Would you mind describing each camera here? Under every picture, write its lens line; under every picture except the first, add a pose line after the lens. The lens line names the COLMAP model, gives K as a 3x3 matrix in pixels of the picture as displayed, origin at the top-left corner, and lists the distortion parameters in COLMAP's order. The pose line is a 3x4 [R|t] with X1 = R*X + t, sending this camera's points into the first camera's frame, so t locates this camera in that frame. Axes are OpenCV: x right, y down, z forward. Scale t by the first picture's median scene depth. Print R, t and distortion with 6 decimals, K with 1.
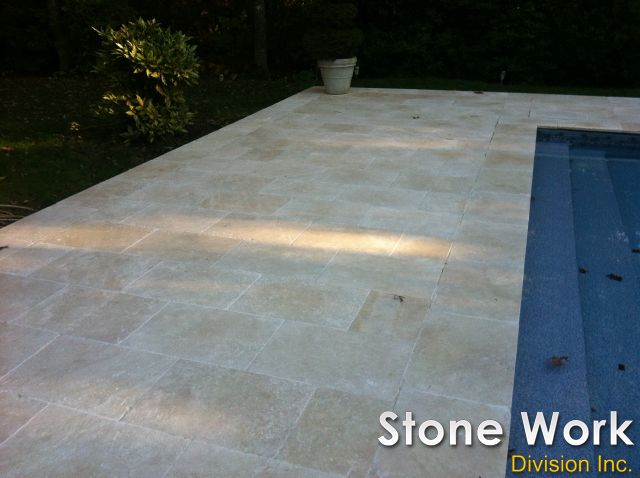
lens RADIAL K [[599.9, 0, 320.0], [0, 599.9, 239.0], [0, 0, 1]] dist [0.036694, -0.079247]
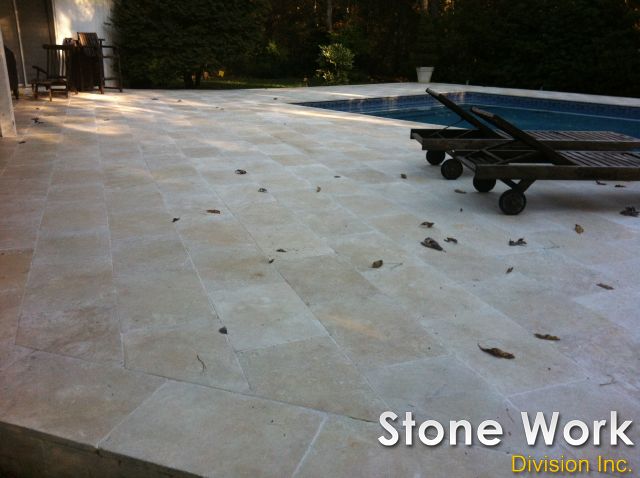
lens RADIAL K [[599.9, 0, 320.0], [0, 599.9, 239.0], [0, 0, 1]] dist [0.036694, -0.079247]
pose [[0.863961, 0.188255, -0.467045, 1.065227], [-0.228849, 0.972963, -0.031156, 0.588034], [0.448552, 0.133800, 0.883685, -1.298207]]
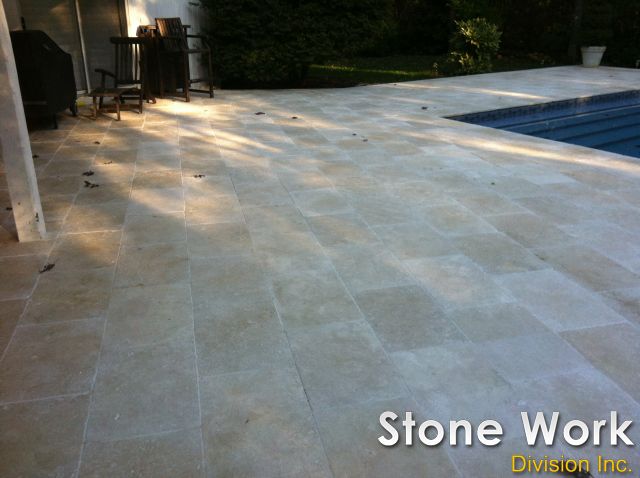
lens RADIAL K [[599.9, 0, 320.0], [0, 599.9, 239.0], [0, 0, 1]] dist [0.036694, -0.079247]
pose [[0.797891, 0.230654, -0.556928, 0.604910], [-0.244425, 0.968334, 0.050861, 0.403620], [0.551023, 0.095546, 0.829002, -0.955823]]
